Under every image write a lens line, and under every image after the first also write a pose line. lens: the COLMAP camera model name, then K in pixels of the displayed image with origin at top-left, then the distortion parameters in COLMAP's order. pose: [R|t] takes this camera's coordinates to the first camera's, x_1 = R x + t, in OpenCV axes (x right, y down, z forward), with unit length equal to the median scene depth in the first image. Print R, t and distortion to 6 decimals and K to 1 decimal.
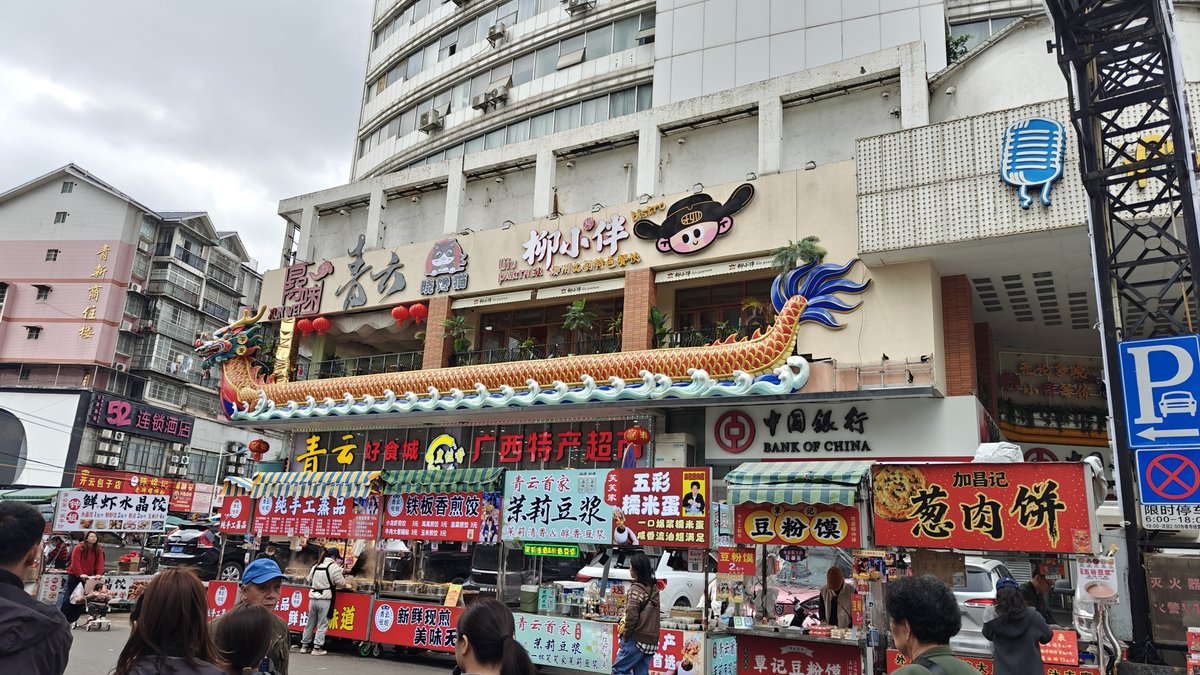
lens RADIAL K [[821.6, 0, 600.0], [0, 821.6, 337.5], [0, 0, 1]] dist [0.022638, -0.000968]
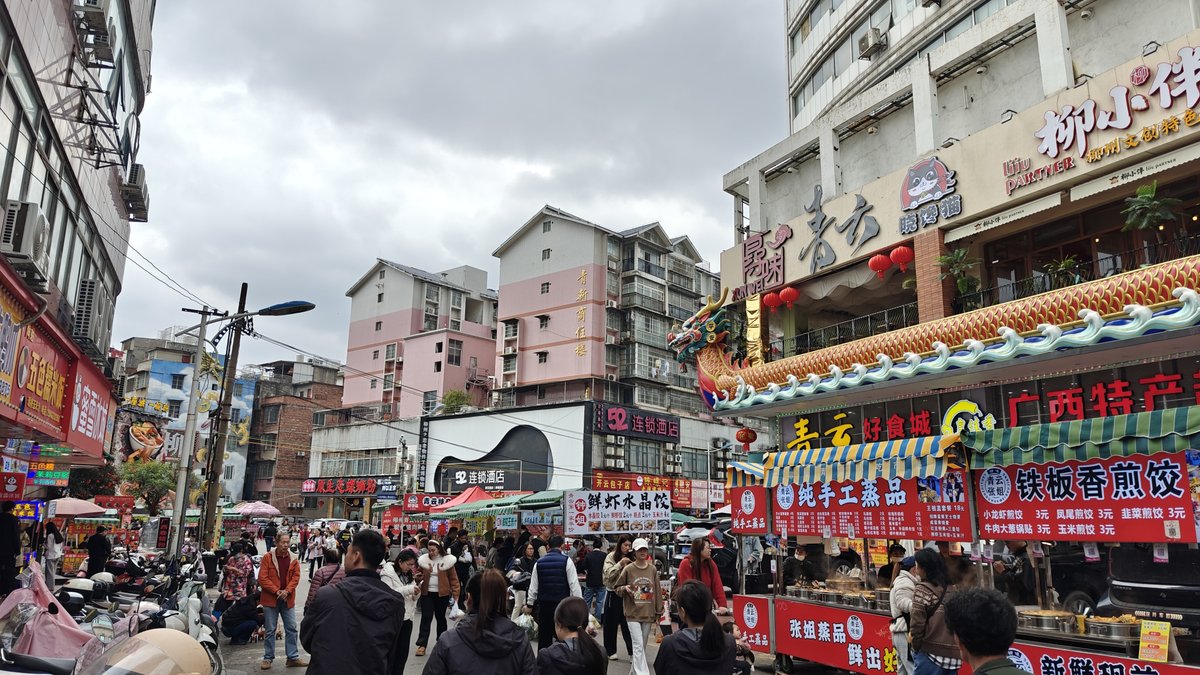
lens RADIAL K [[842.3, 0, 589.4], [0, 842.3, 338.1], [0, 0, 1]] dist [0.069794, -0.092887]
pose [[0.841534, -0.149964, -0.518971, -0.052285], [0.159723, 0.986815, -0.026156, 0.020891], [0.516051, -0.060881, 0.854392, 0.101649]]
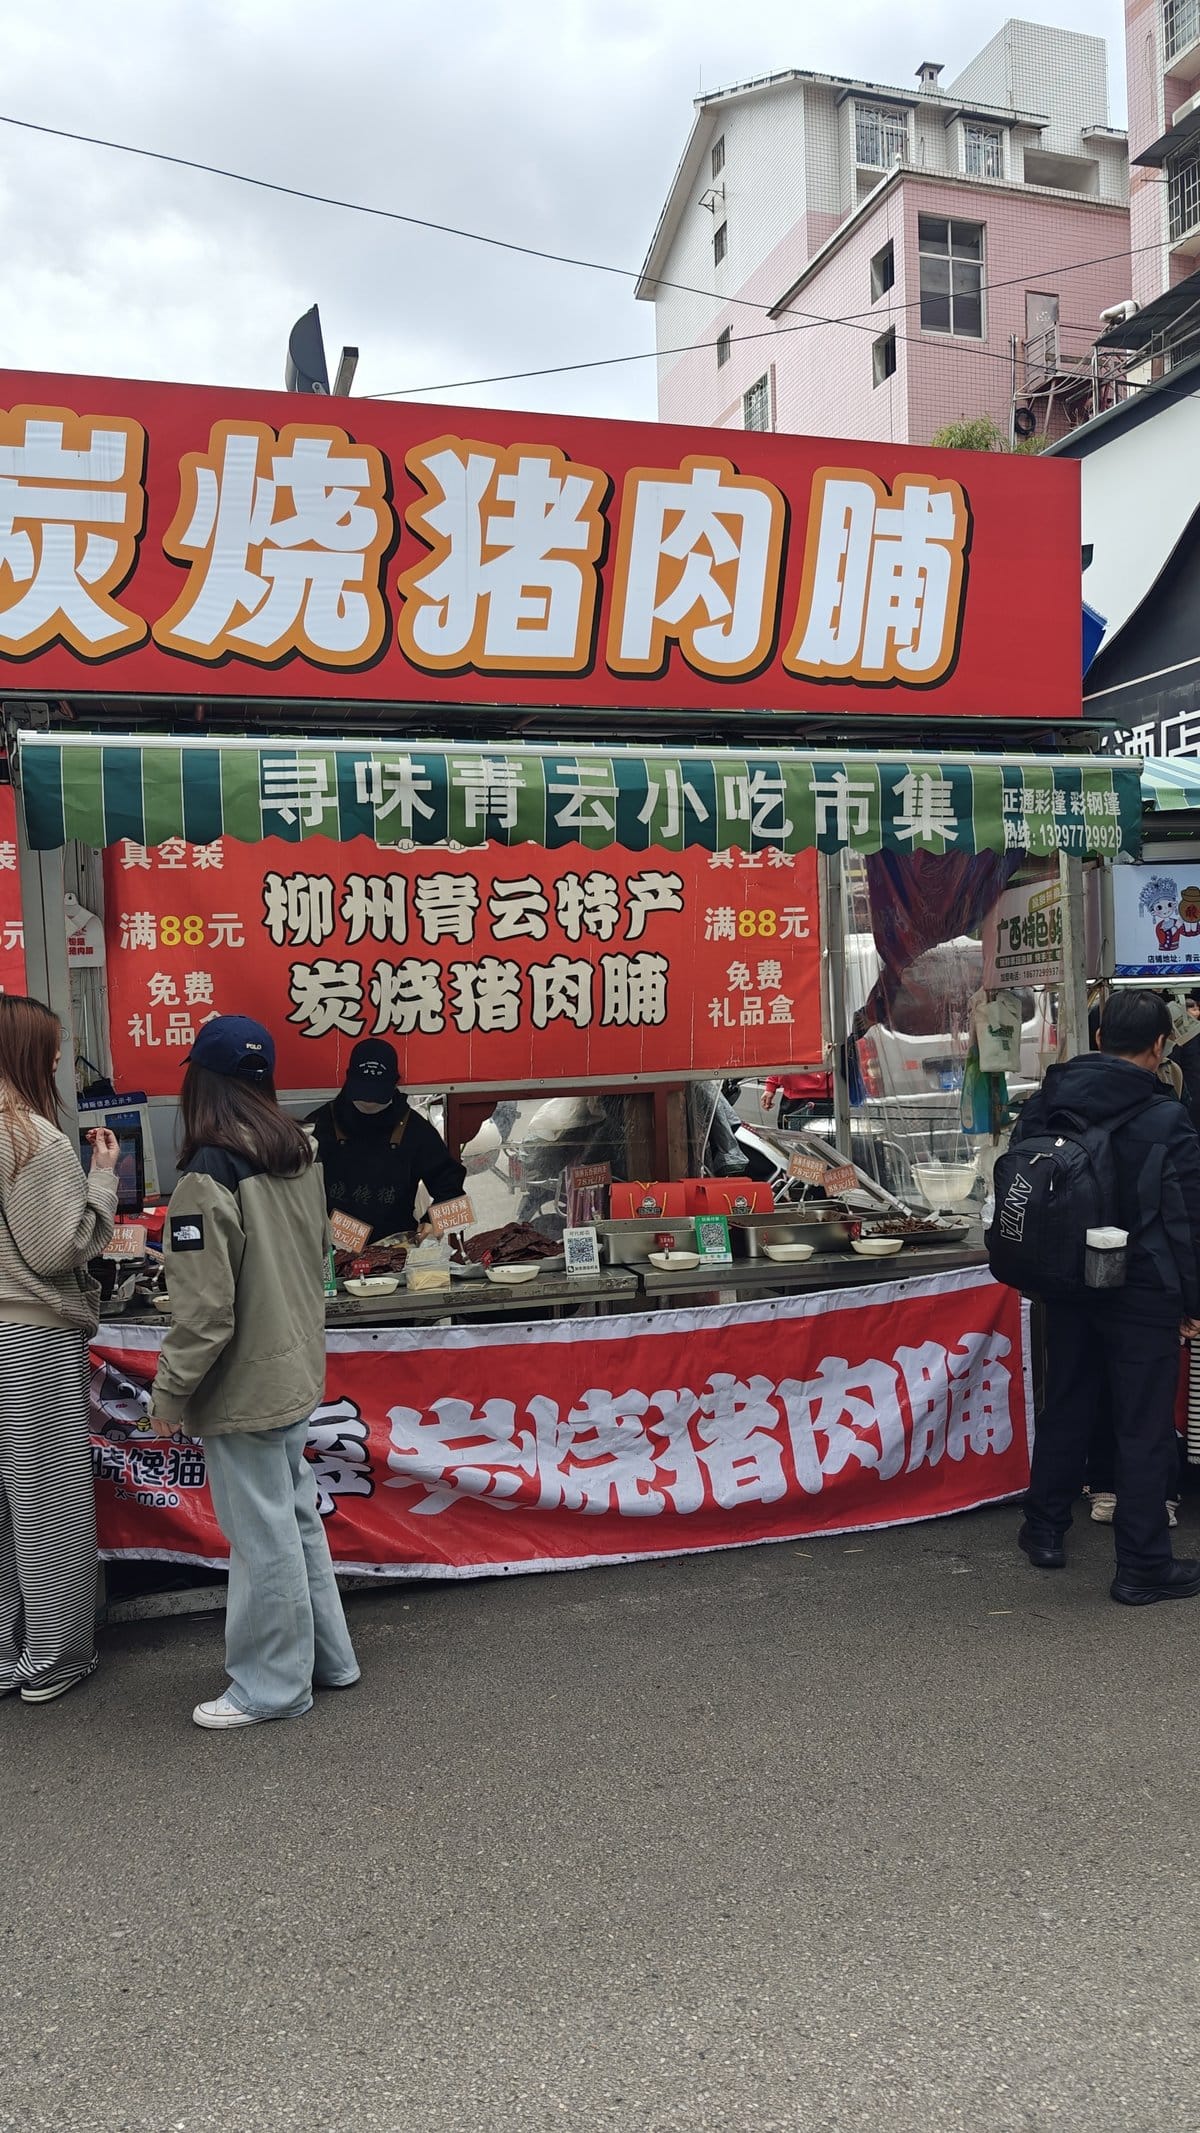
lens RADIAL K [[1497.3, 0, 600.0], [0, 1497.3, 1066.5], [0, 0, 1]] dist [0.069794, -0.092887]
pose [[0.465548, -0.041419, -0.884053, -0.632666], [0.281725, 0.953878, 0.103668, 0.190410], [0.838985, -0.297323, 0.455745, 0.841406]]
